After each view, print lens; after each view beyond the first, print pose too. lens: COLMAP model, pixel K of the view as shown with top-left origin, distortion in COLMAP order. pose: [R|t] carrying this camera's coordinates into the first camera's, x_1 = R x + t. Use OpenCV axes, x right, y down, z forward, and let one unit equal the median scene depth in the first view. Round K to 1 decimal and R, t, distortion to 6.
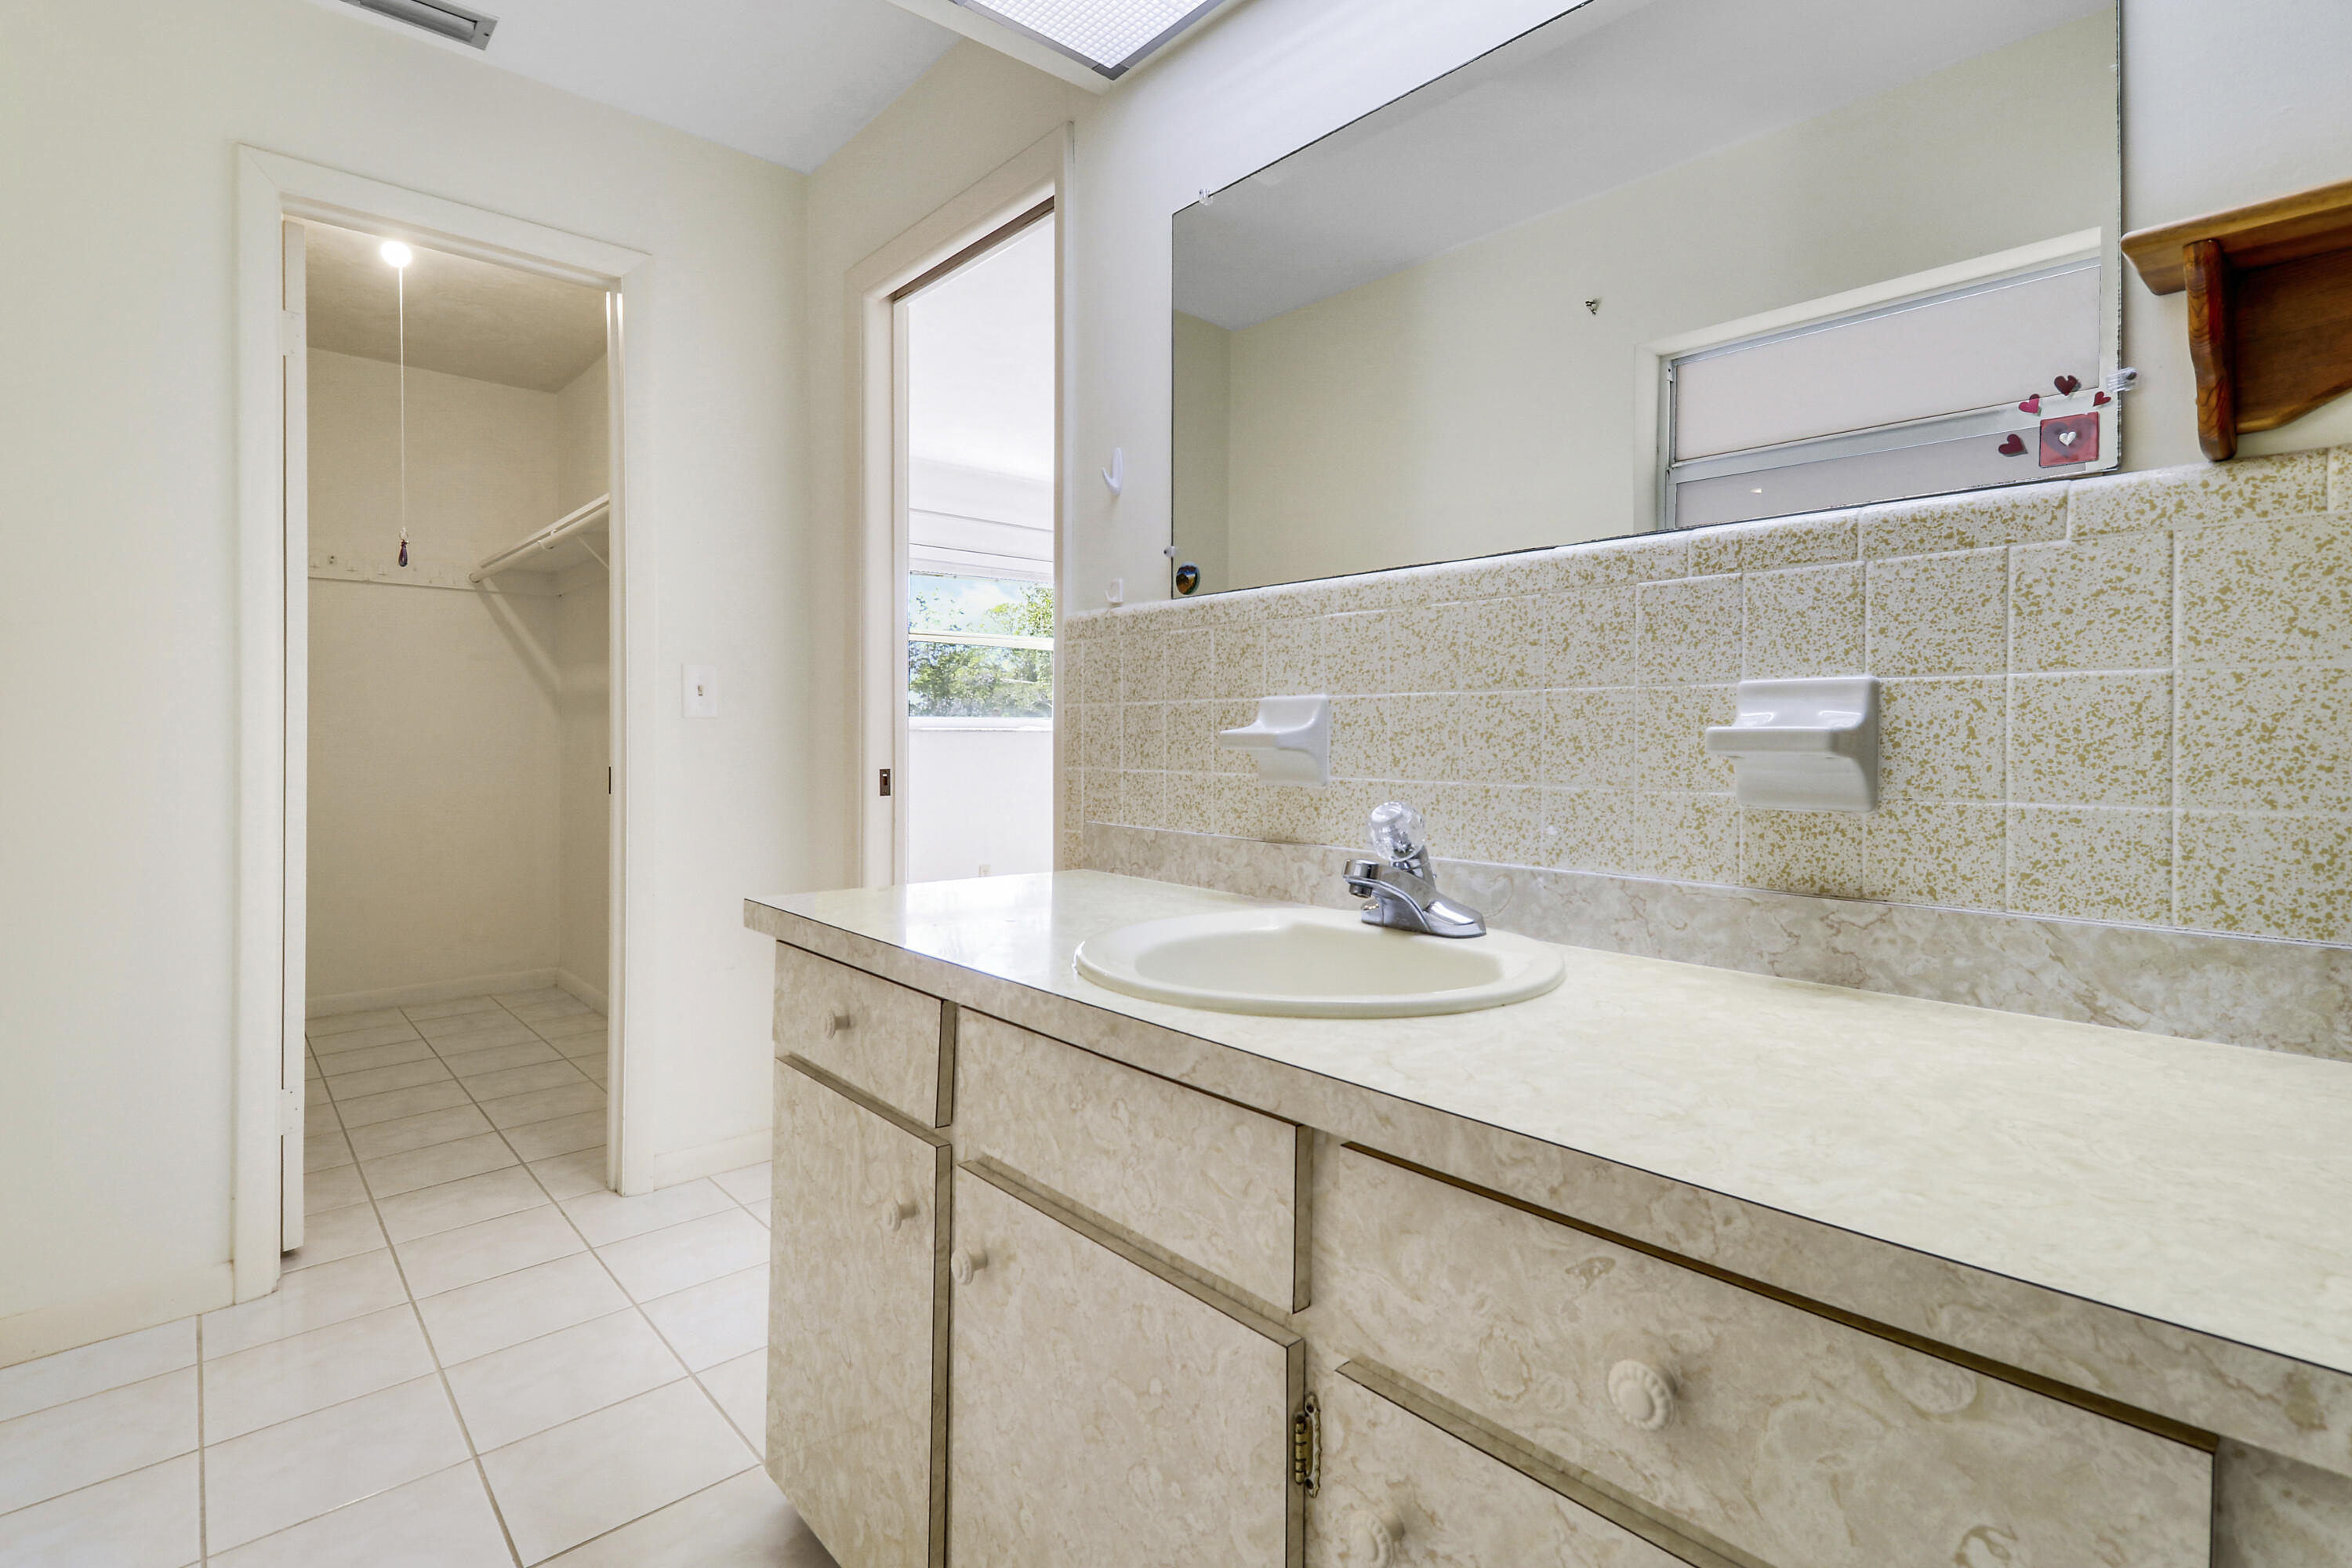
lens RADIAL K [[1119.6, 0, 1181.1], [0, 1119.6, 731.1], [0, 0, 1]] dist [0.010217, -0.000343]
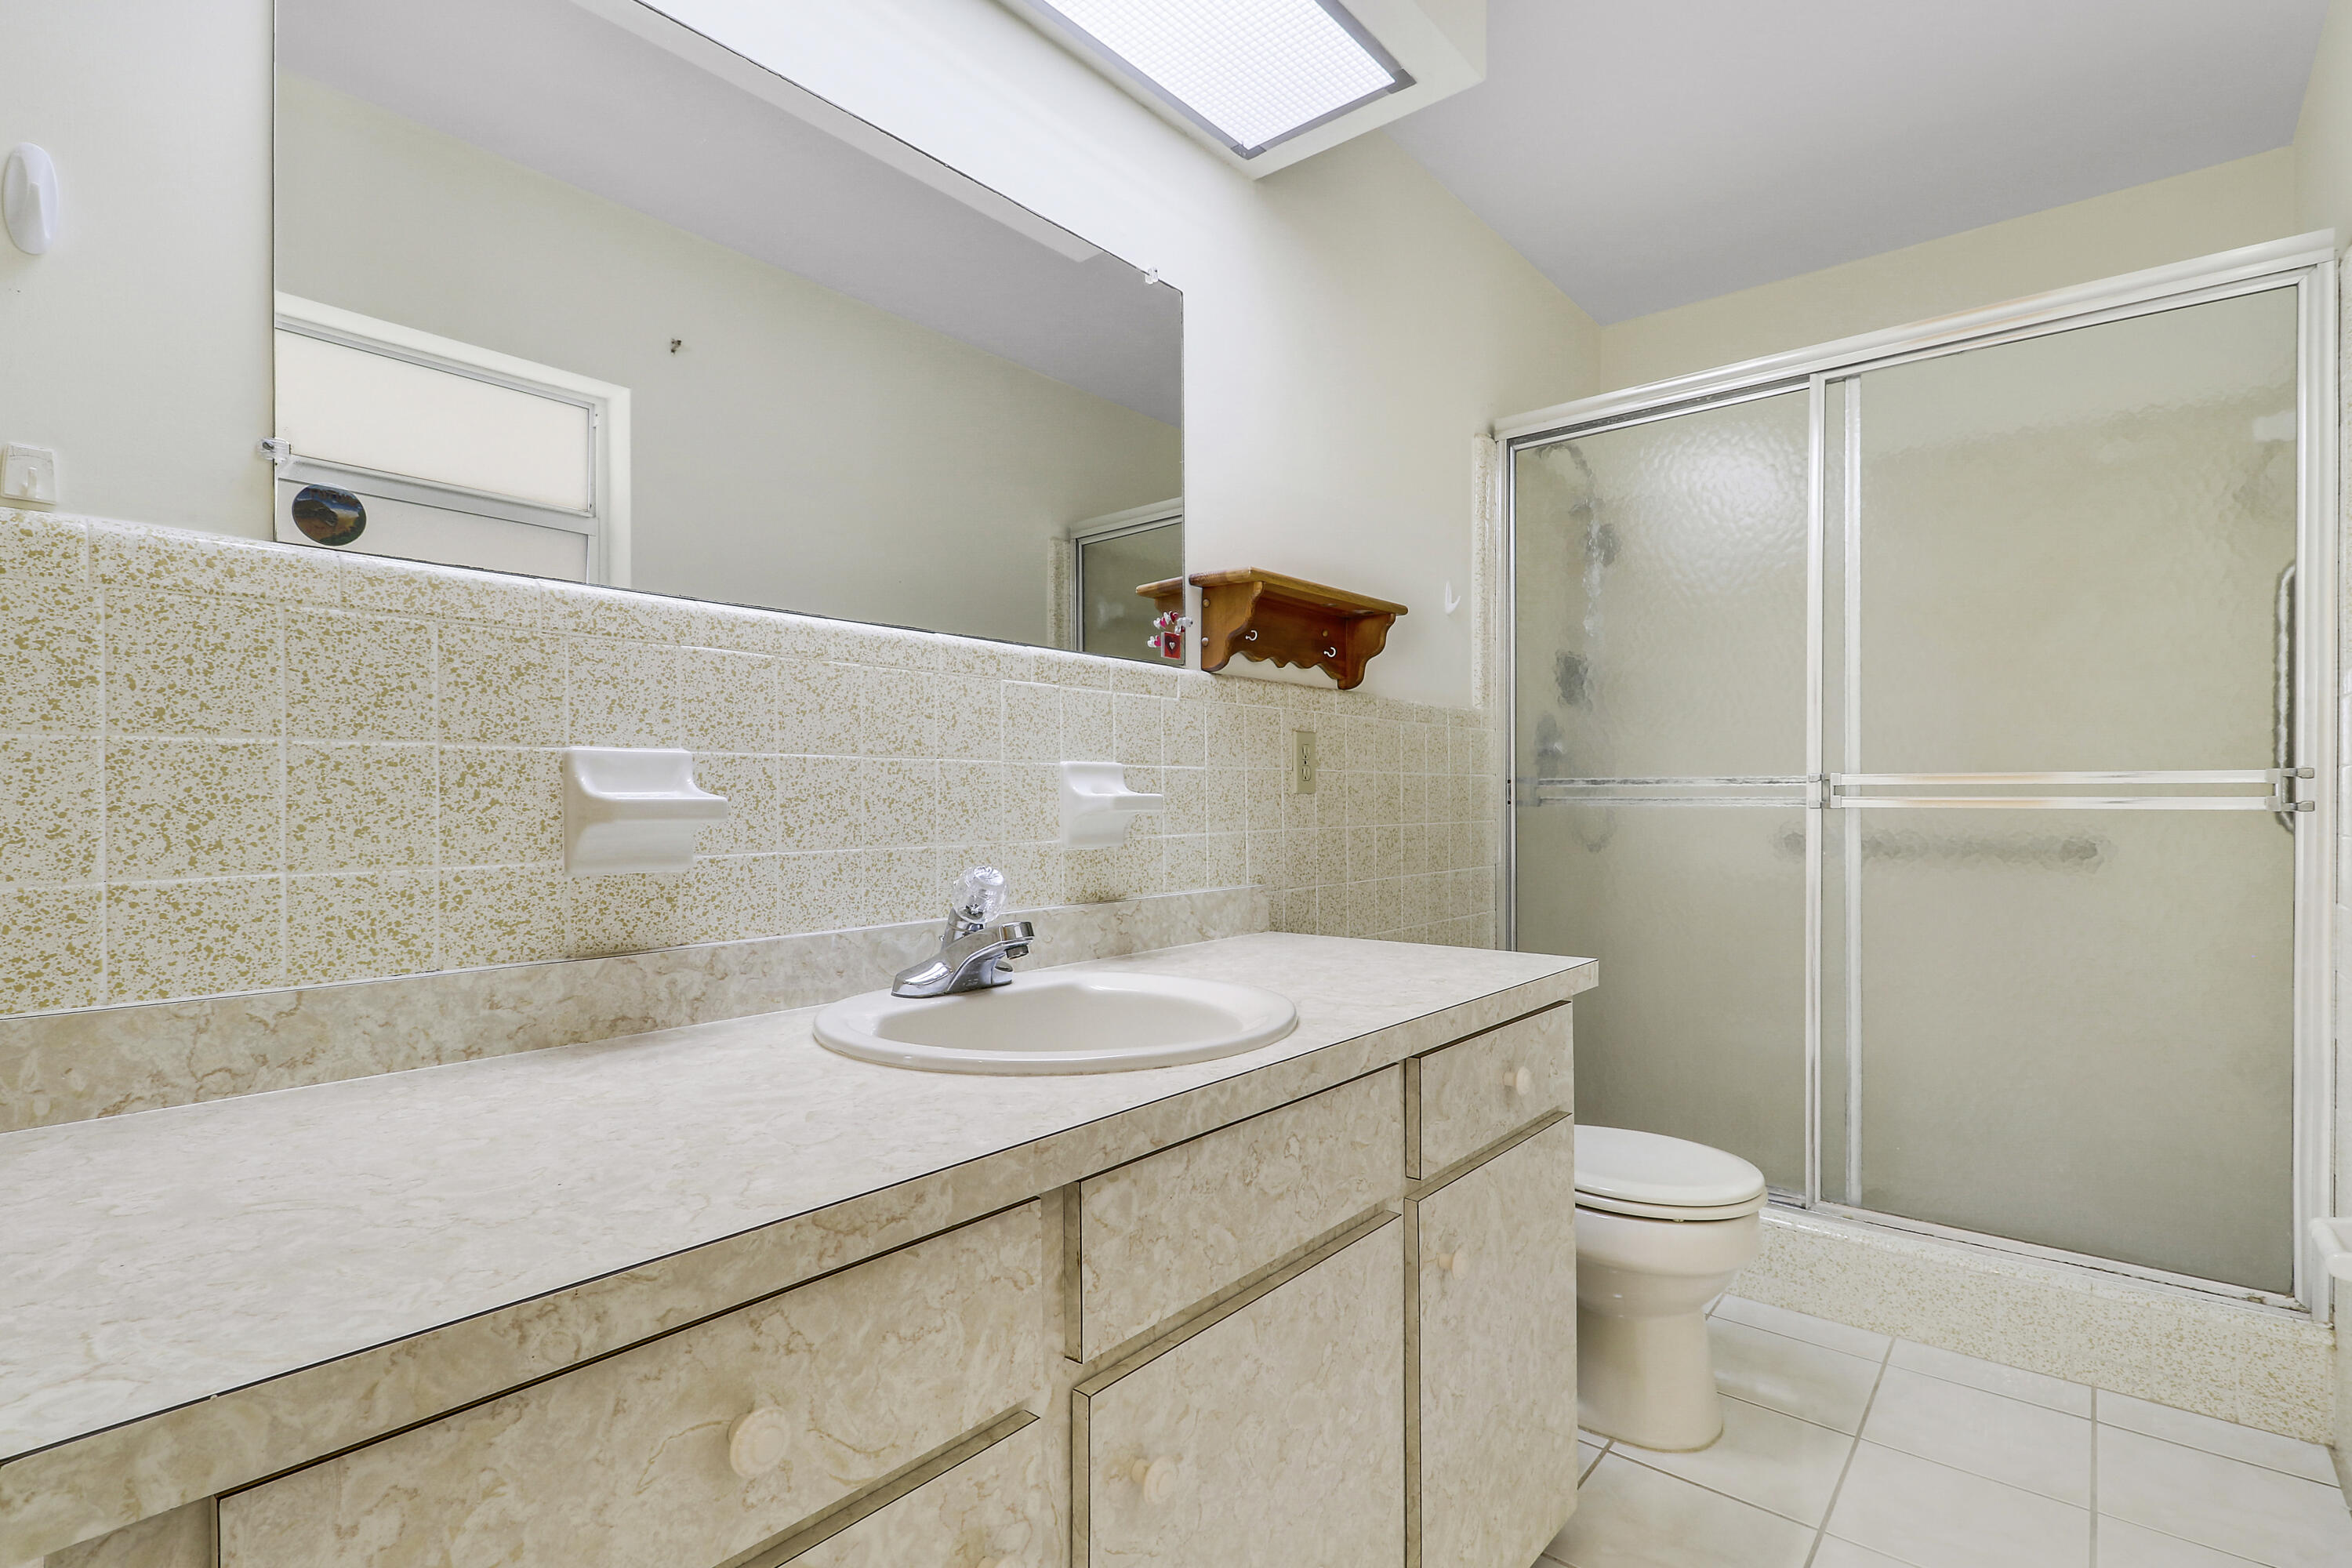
lens RADIAL K [[1127.9, 0, 1178.4], [0, 1127.9, 795.5], [0, 0, 1]] dist [0.004250, 0.000208]
pose [[-0.147915, -0.001018, 0.989000, -0.798630], [-0.001769, 0.999998, 0.000765, -0.002313], [-0.988999, -0.001636, -0.147916, 0.904590]]
